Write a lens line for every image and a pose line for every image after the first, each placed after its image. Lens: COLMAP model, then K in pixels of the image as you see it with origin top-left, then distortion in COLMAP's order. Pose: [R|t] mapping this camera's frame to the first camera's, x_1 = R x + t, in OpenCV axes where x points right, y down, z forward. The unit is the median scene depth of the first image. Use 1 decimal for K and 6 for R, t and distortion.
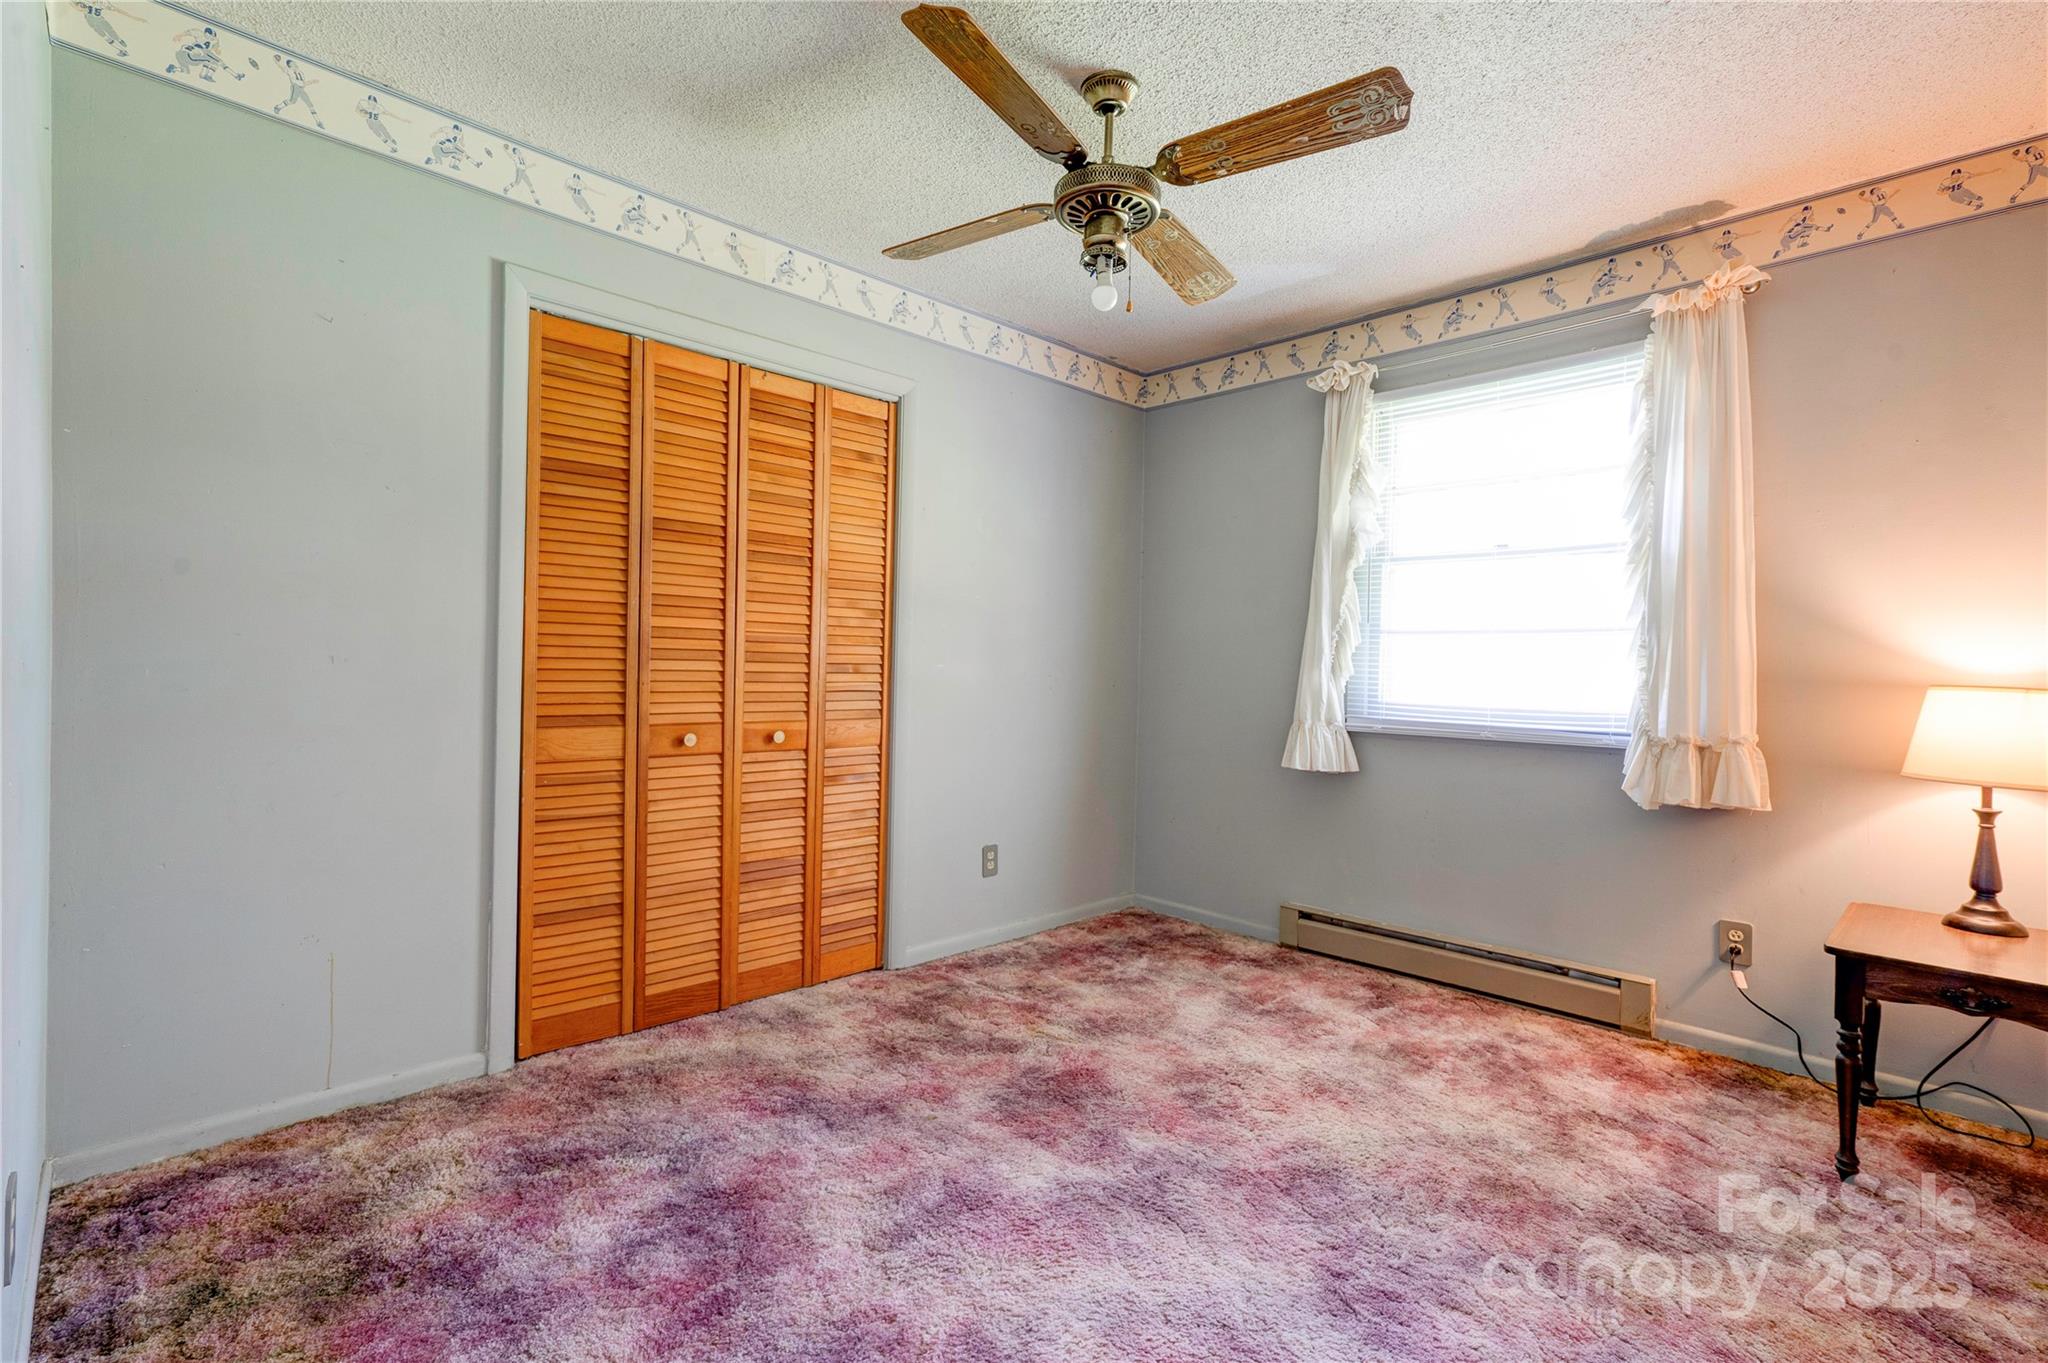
lens RADIAL K [[944.9, 0, 1018.6], [0, 944.9, 686.7], [0, 0, 1]] dist [-0.005498, 0.010095]
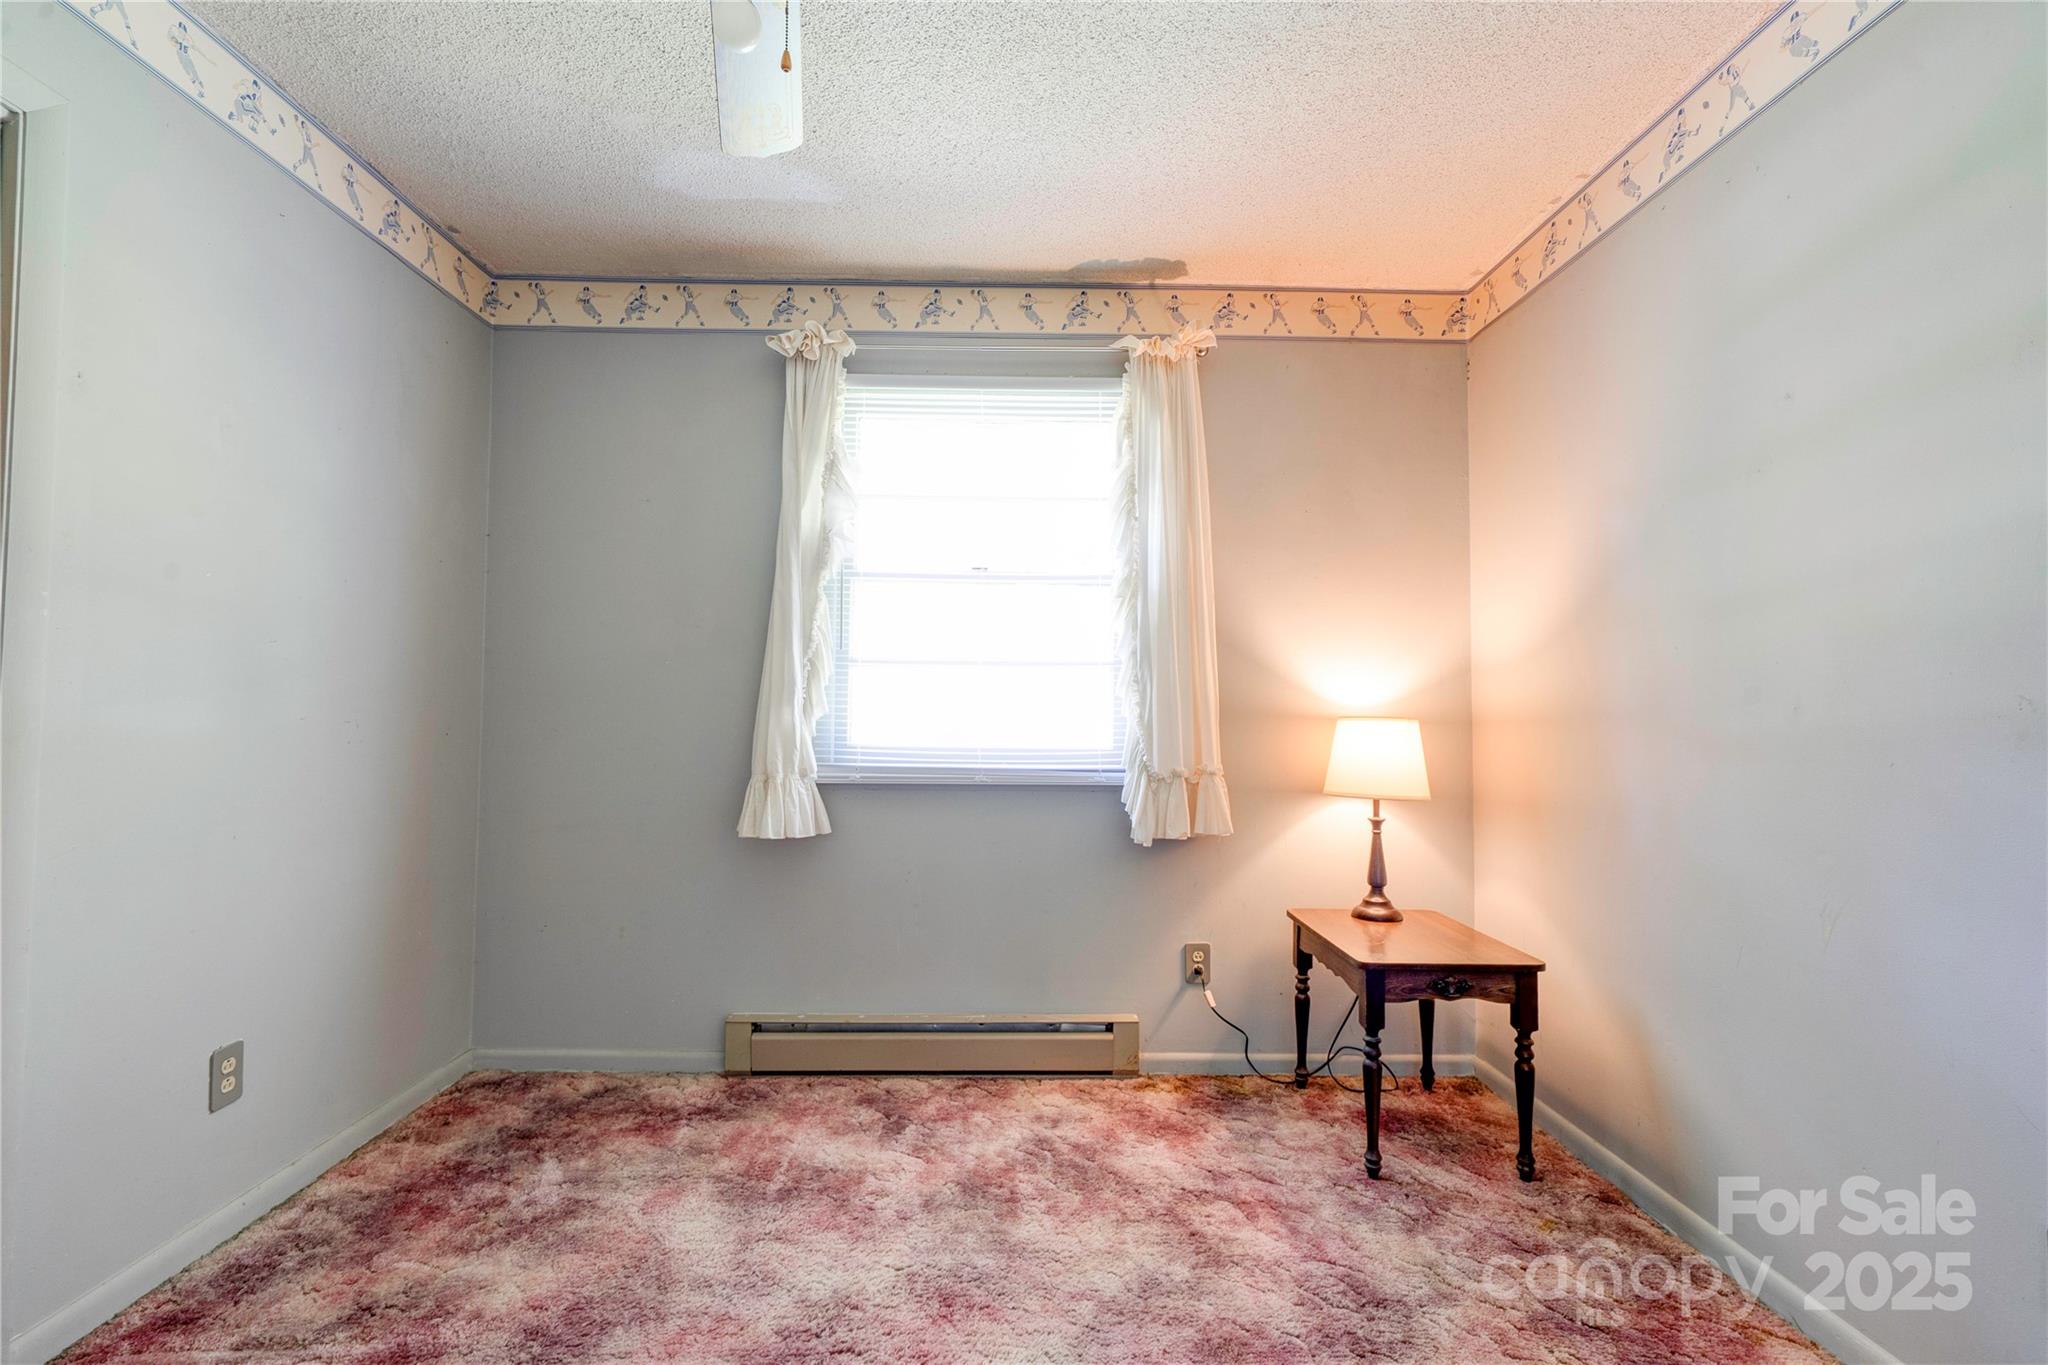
lens RADIAL K [[944.9, 0, 1023.0], [0, 944.9, 684.7], [0, 0, 1]] dist [-0.005498, 0.010095]
pose [[0.689526, 0.009583, 0.724197, -0.127642], [0.019427, 0.999308, -0.031720, -0.008996], [-0.724000, 0.035940, 0.688863, 0.364798]]
